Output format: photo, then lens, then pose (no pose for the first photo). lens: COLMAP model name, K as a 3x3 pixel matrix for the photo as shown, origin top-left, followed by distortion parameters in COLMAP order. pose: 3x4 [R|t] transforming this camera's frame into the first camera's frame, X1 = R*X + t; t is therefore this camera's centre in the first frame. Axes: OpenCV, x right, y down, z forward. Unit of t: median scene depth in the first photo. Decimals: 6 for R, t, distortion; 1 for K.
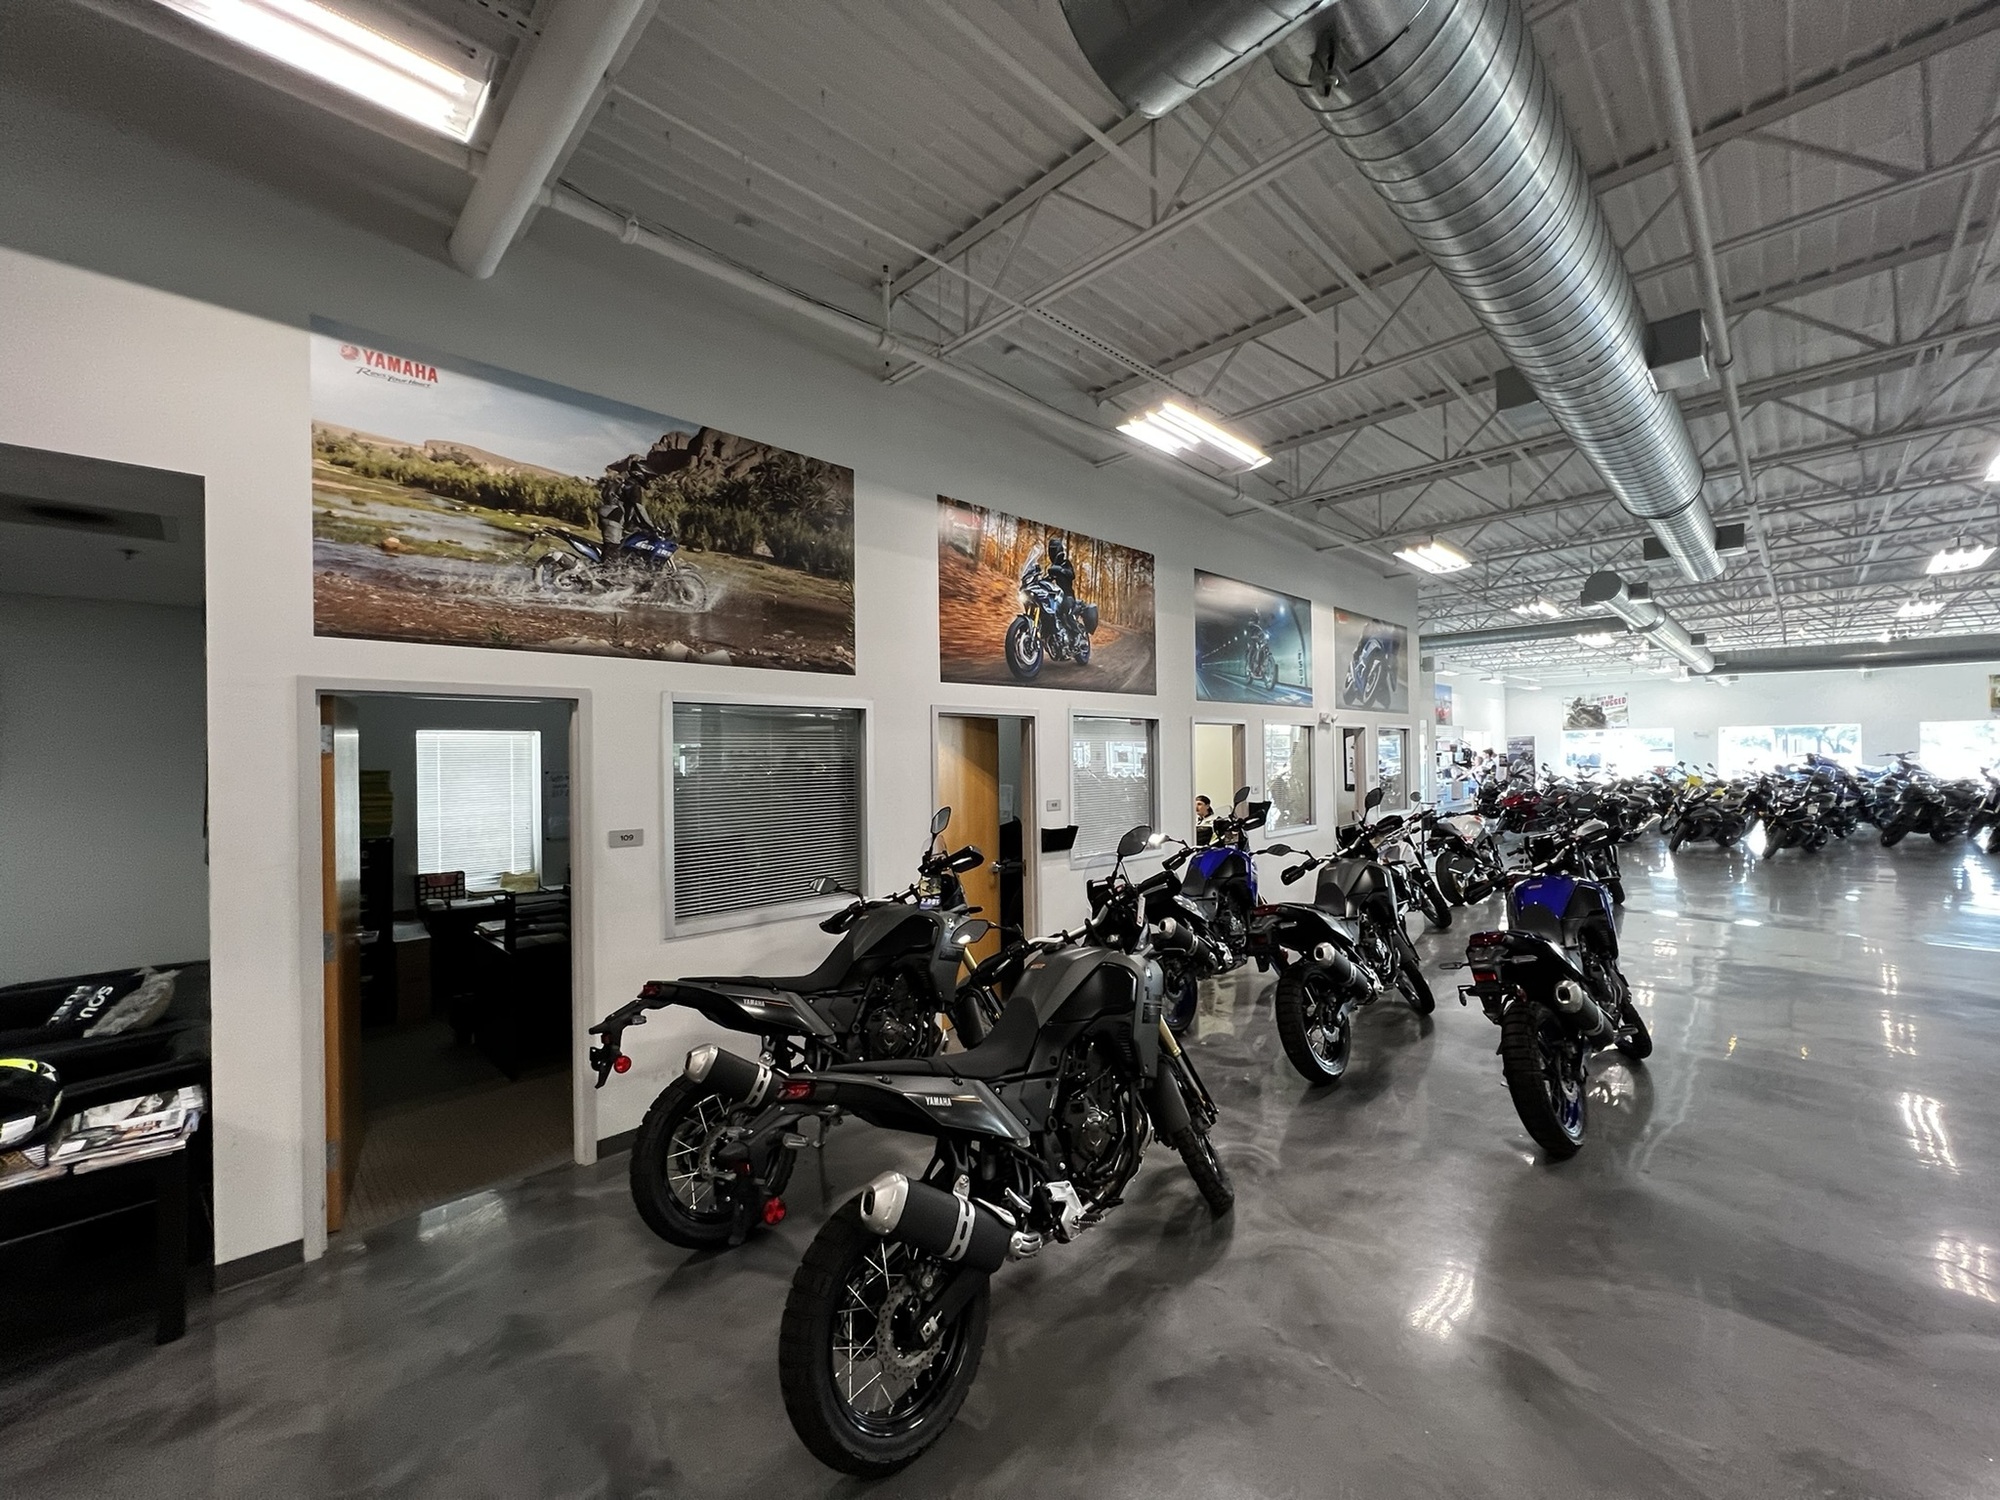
lens RADIAL K [[802.7, 0, 999.5], [0, 802.7, 749.6], [0, 0, 1]] dist [-0.002157, 0.000018]
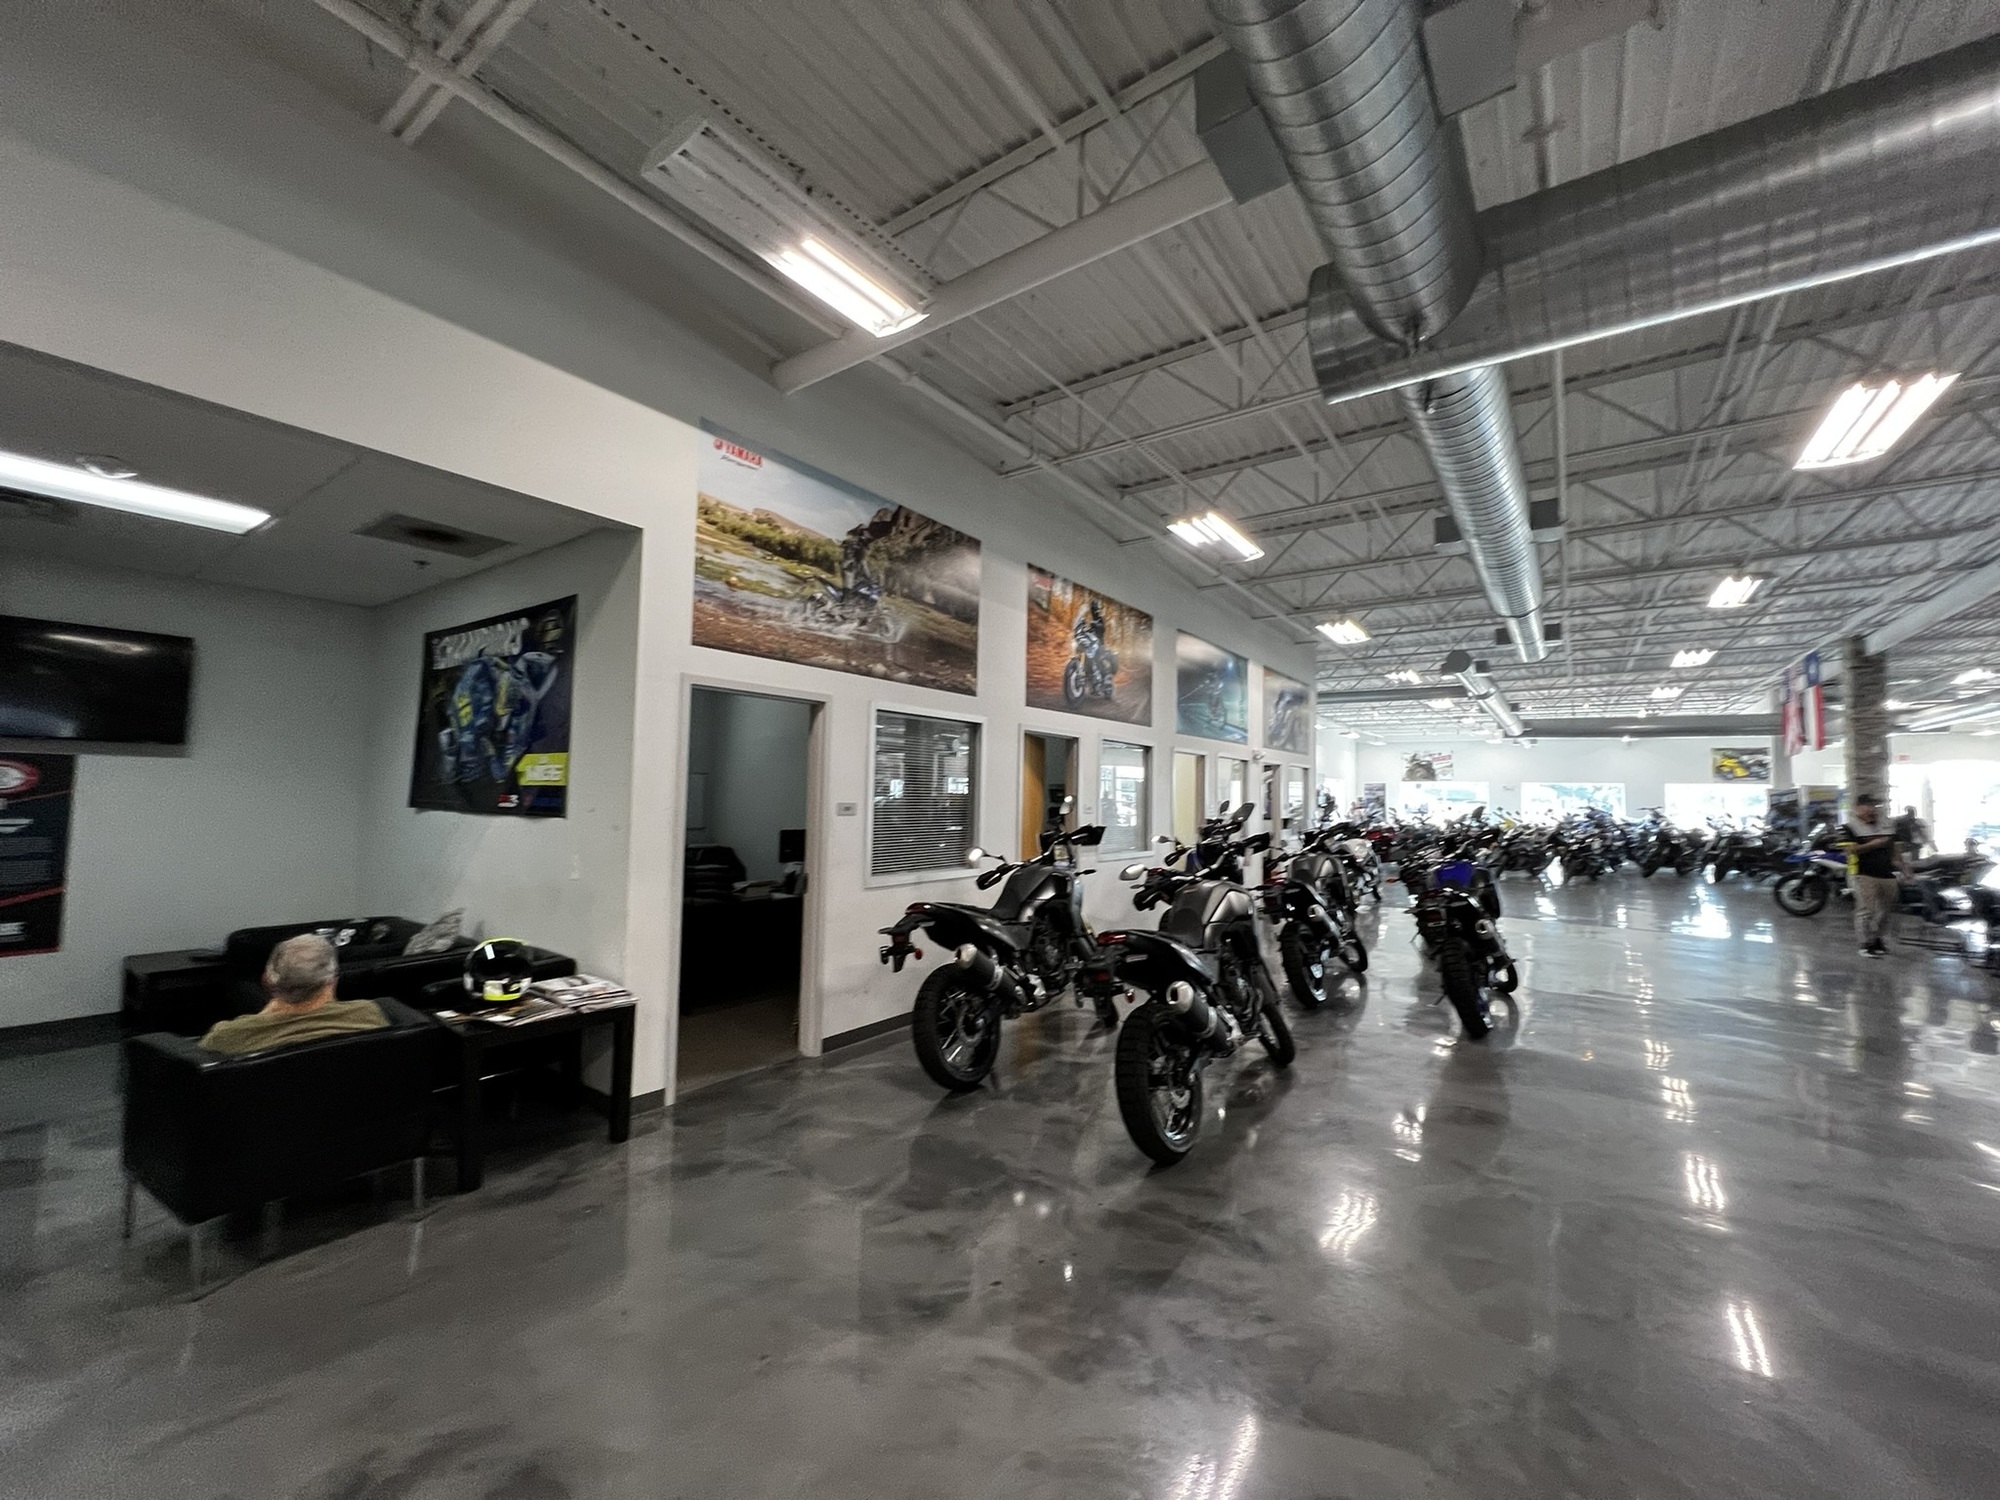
lens RADIAL K [[802.7, 0, 1000.4], [0, 802.7, 748.9], [0, 0, 1]] dist [-0.002157, 0.000018]
pose [[0.985683, 0.043139, 0.162994, -0.295316], [-0.035122, 0.998042, -0.051752, 0.048165], [-0.164908, 0.045286, 0.985269, -0.237390]]
